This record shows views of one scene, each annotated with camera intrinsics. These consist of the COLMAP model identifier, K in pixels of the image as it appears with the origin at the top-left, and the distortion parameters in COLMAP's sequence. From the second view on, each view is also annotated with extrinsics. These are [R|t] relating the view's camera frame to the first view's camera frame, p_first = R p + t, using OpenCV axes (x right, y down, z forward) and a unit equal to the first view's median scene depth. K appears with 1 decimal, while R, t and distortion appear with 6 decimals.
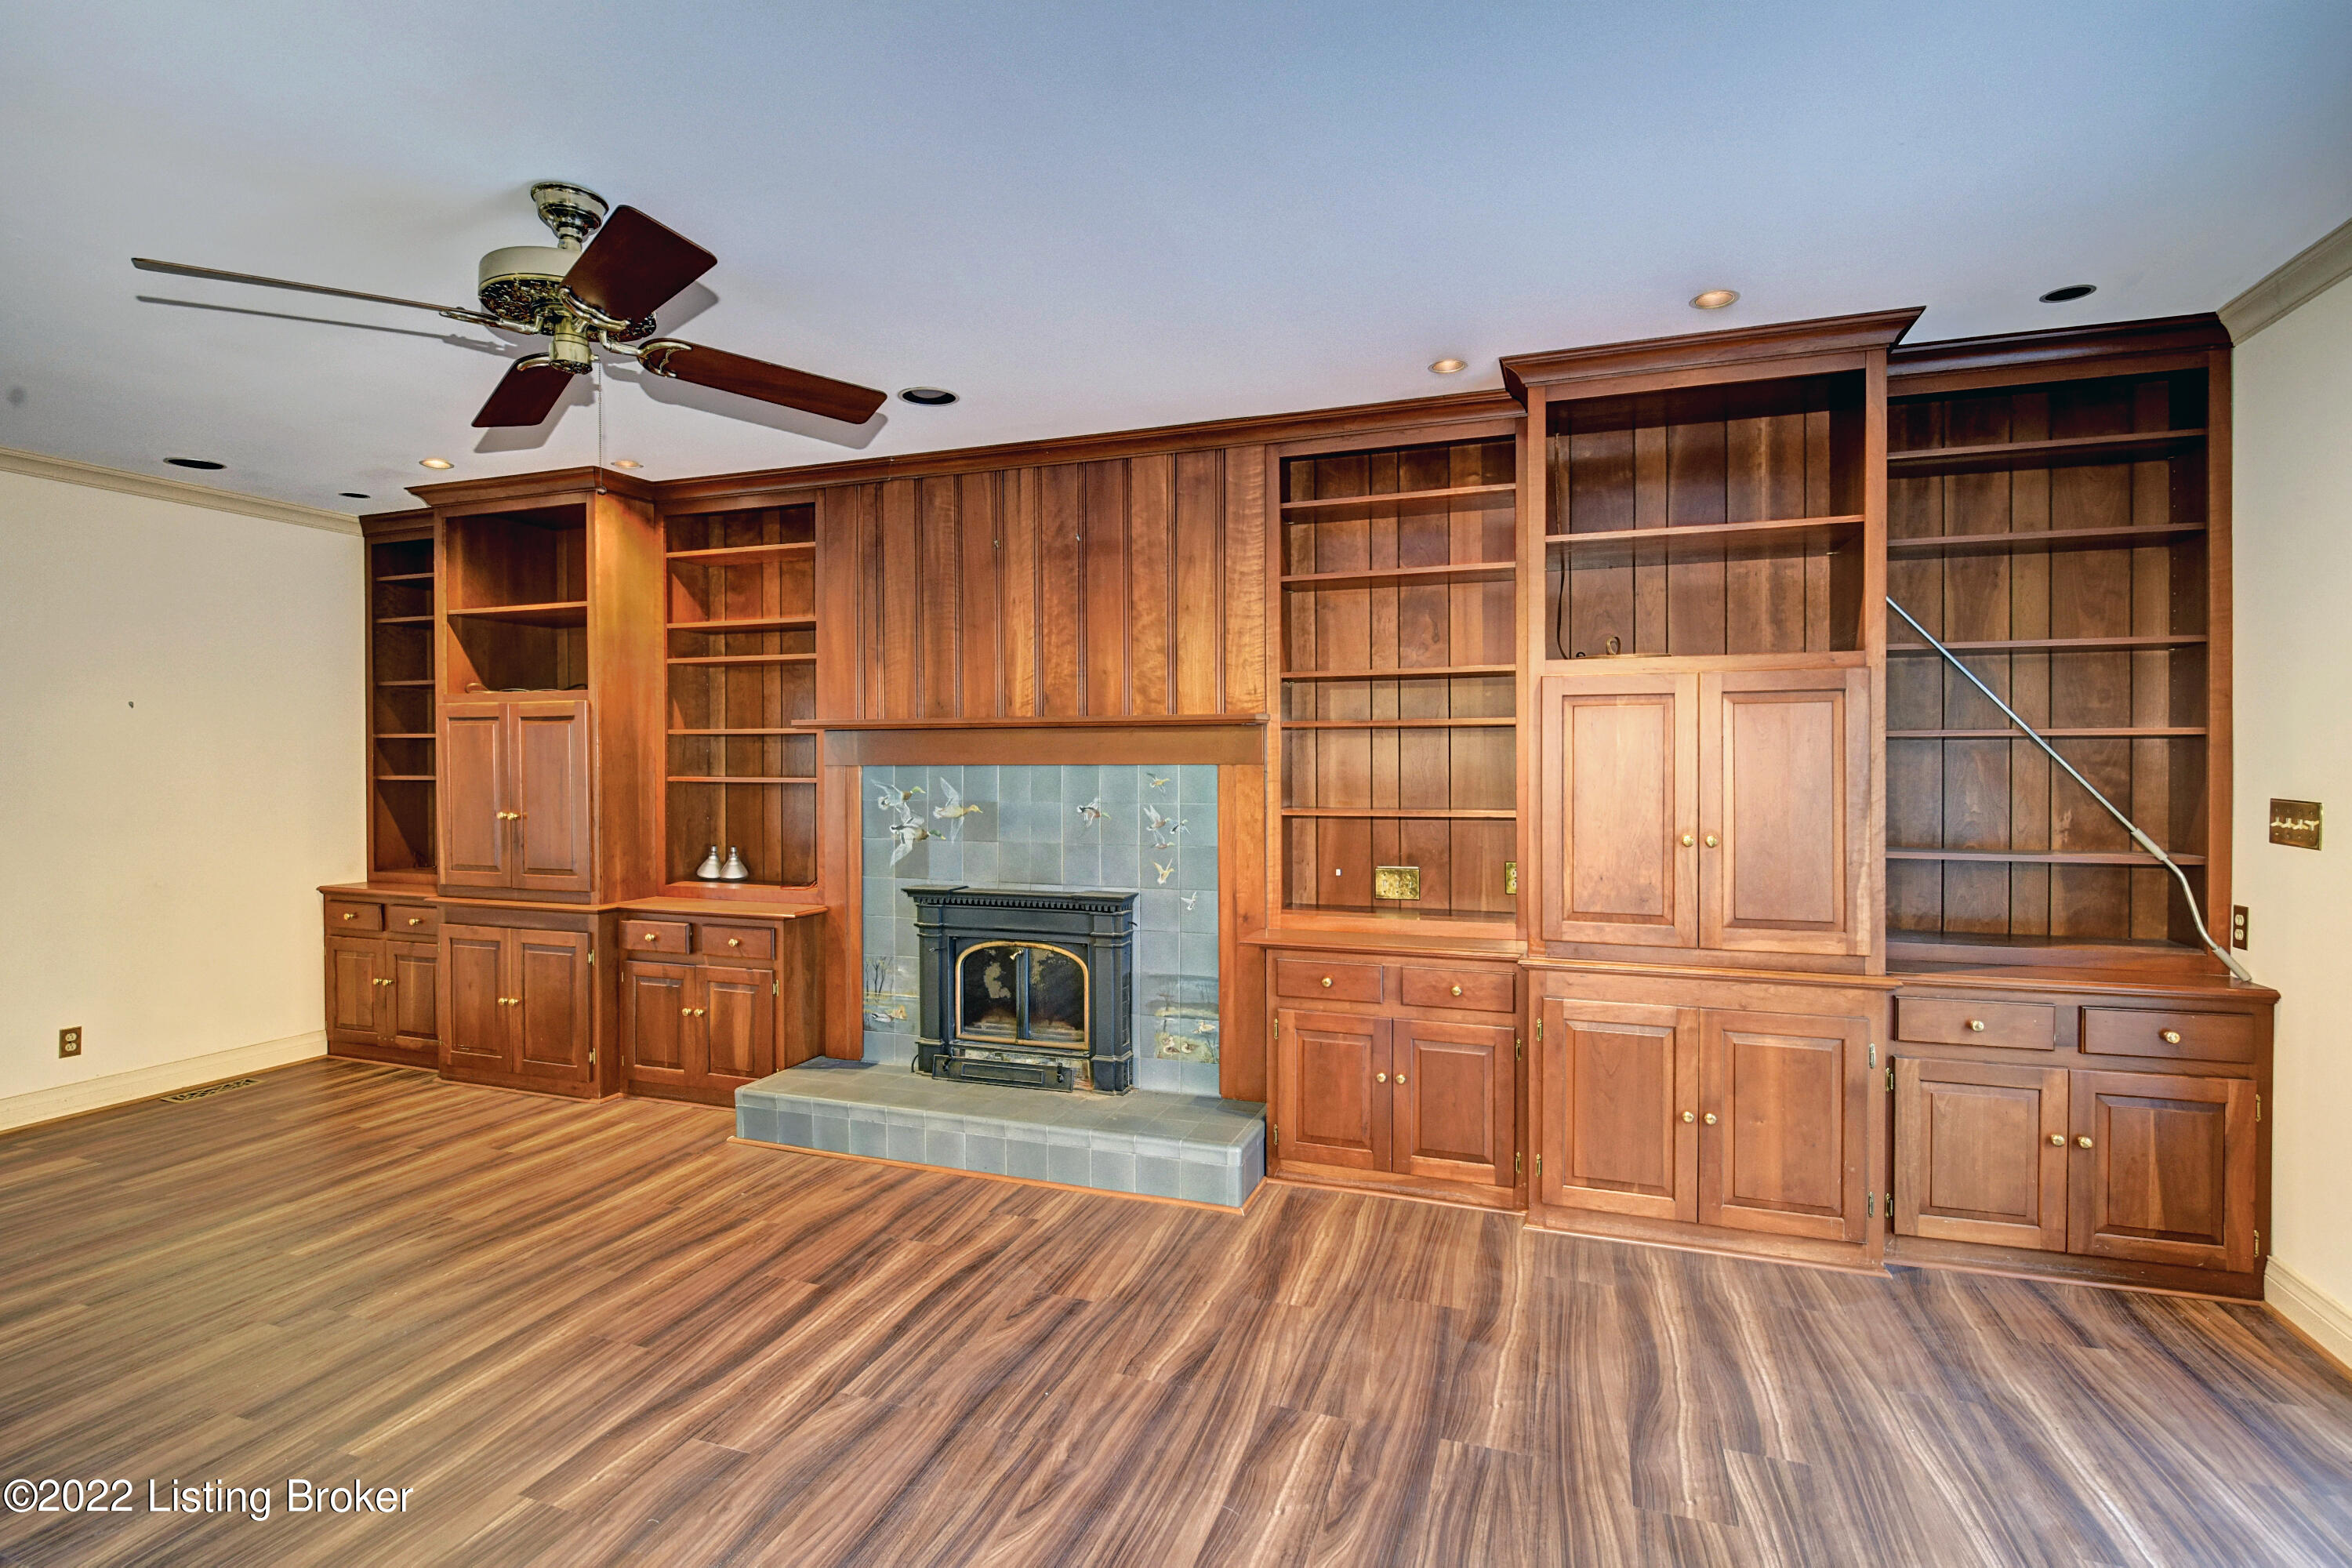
lens RADIAL K [[1140.5, 0, 1188.8], [0, 1140.5, 760.2], [0, 0, 1]] dist [-0.031643, 0.000769]
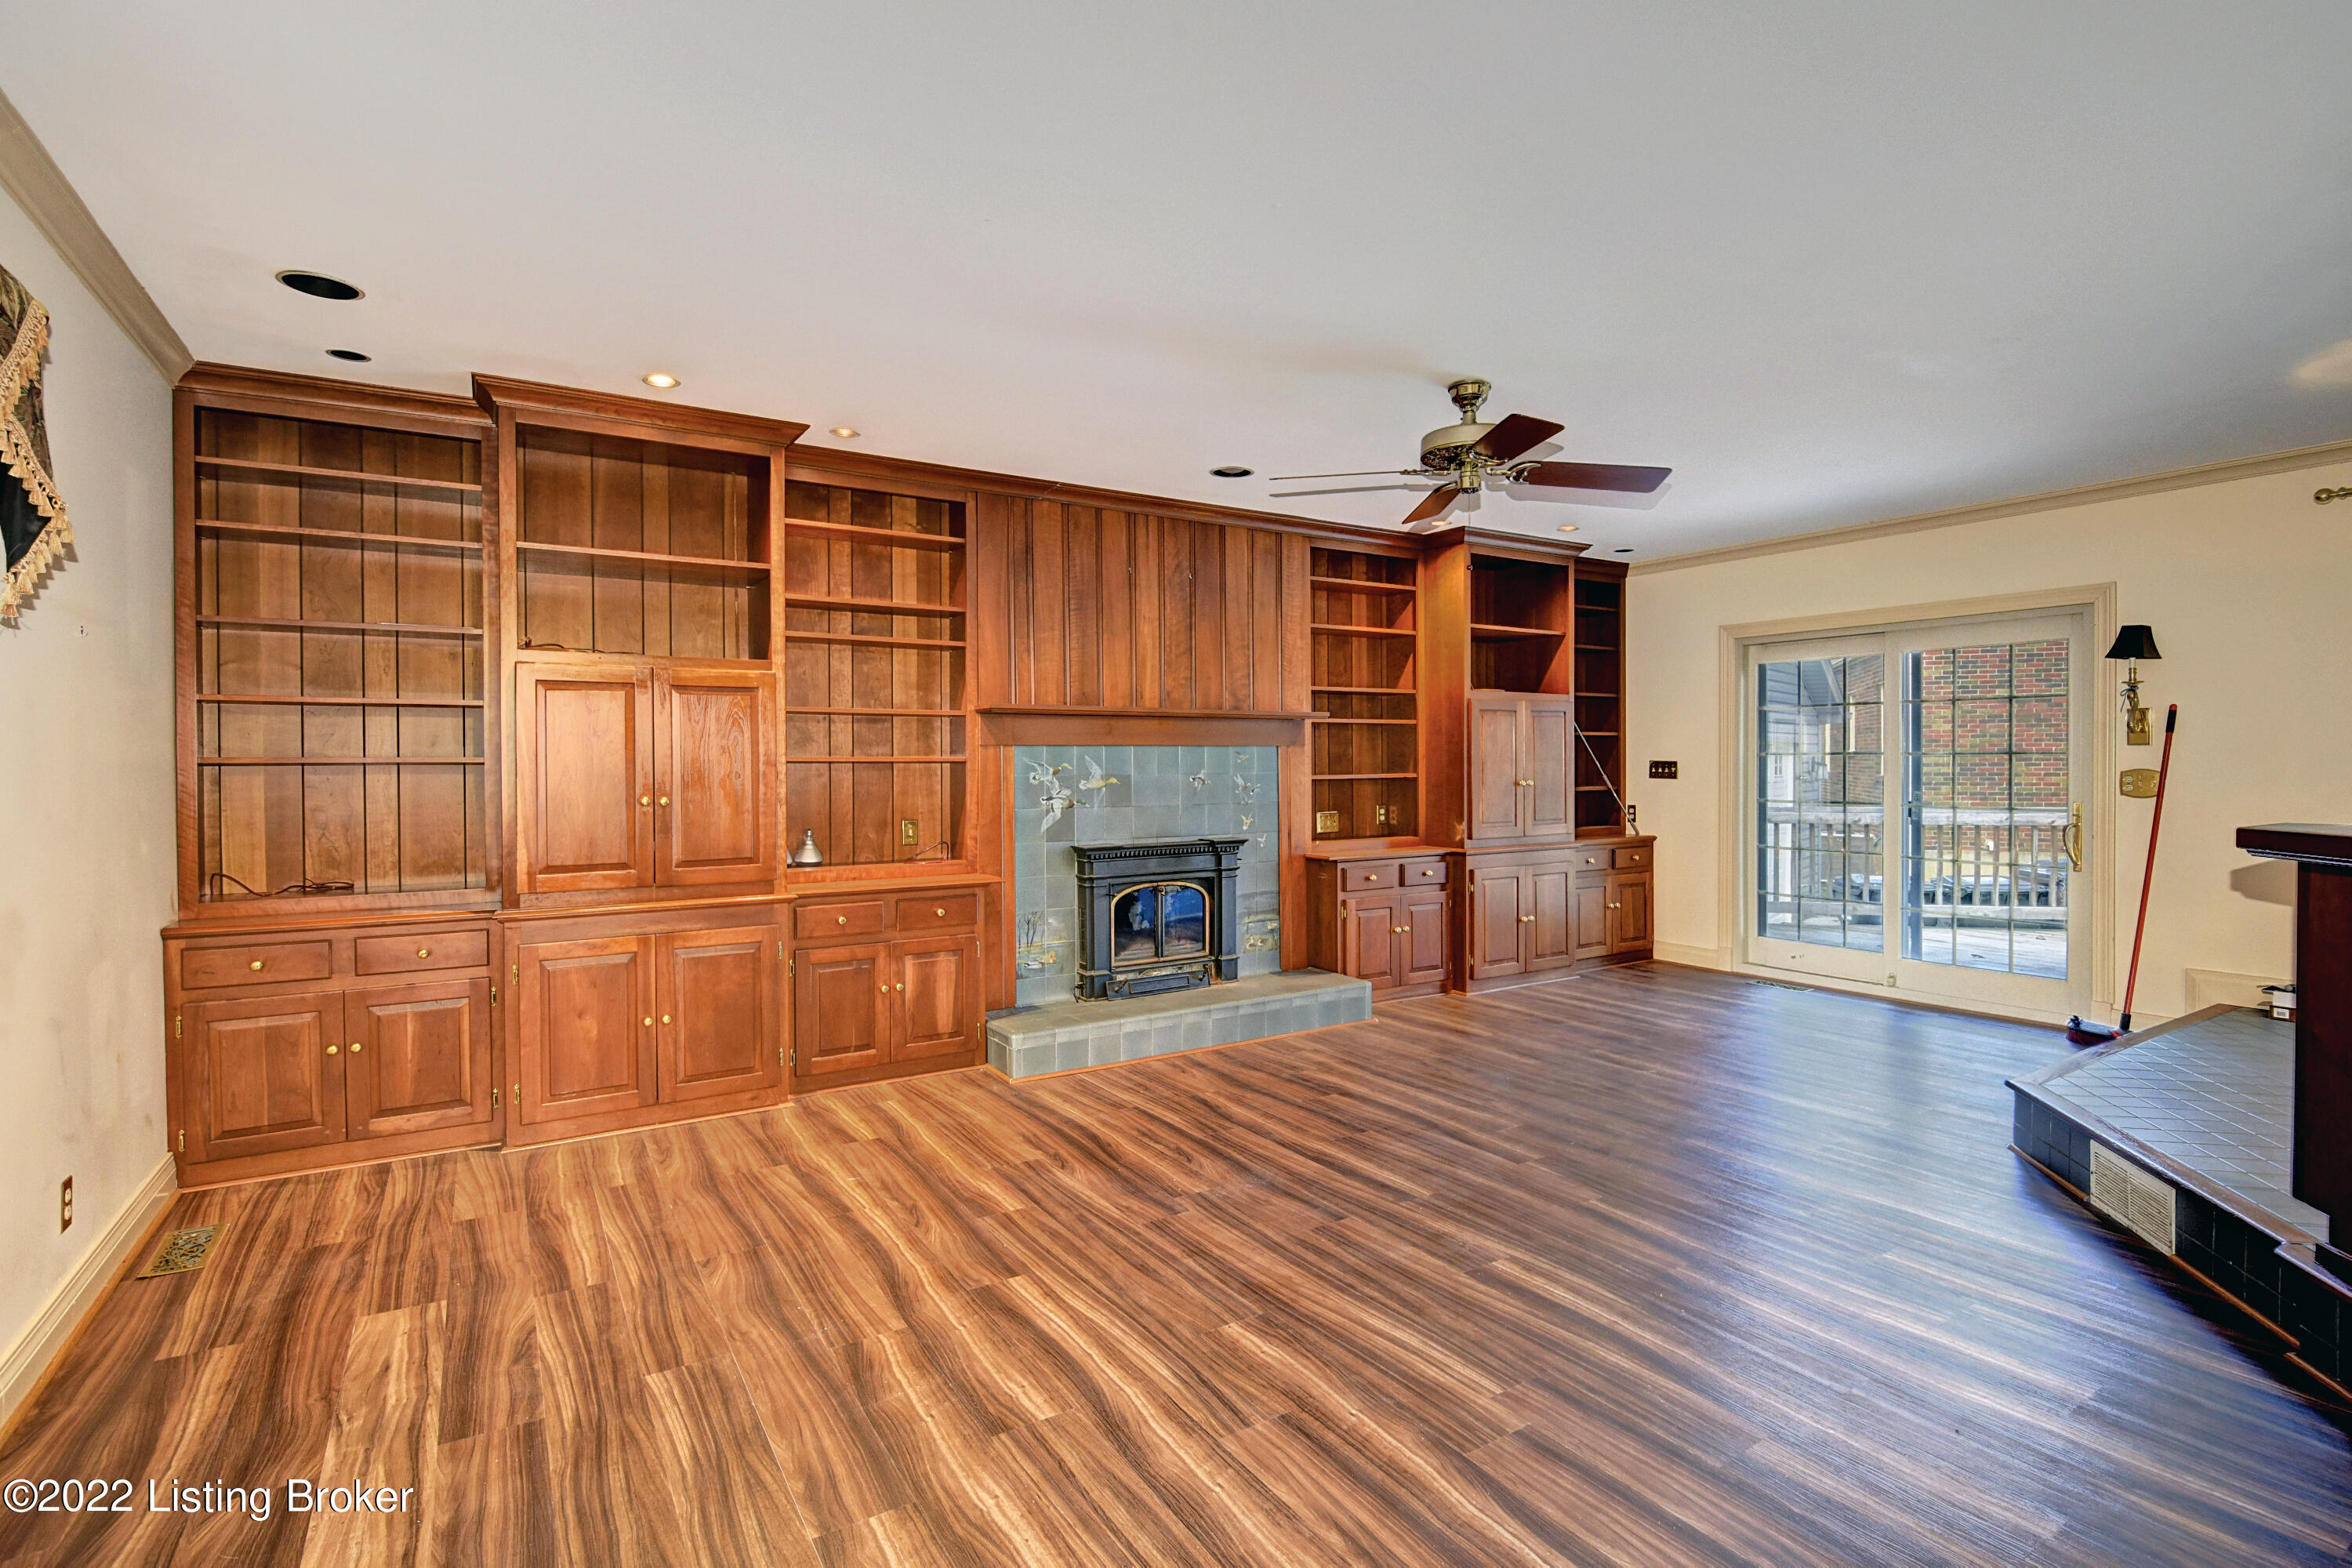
lens RADIAL K [[1114.3, 0, 1174.1], [0, 1114.3, 766.3], [0, 0, 1]] dist [-0.003267, -0.000795]
pose [[0.628032, 0.002979, 0.778181, -1.151830], [0.020288, 0.999590, -0.020200, 0.055699], [-0.777923, 0.028474, 0.627715, 0.194861]]
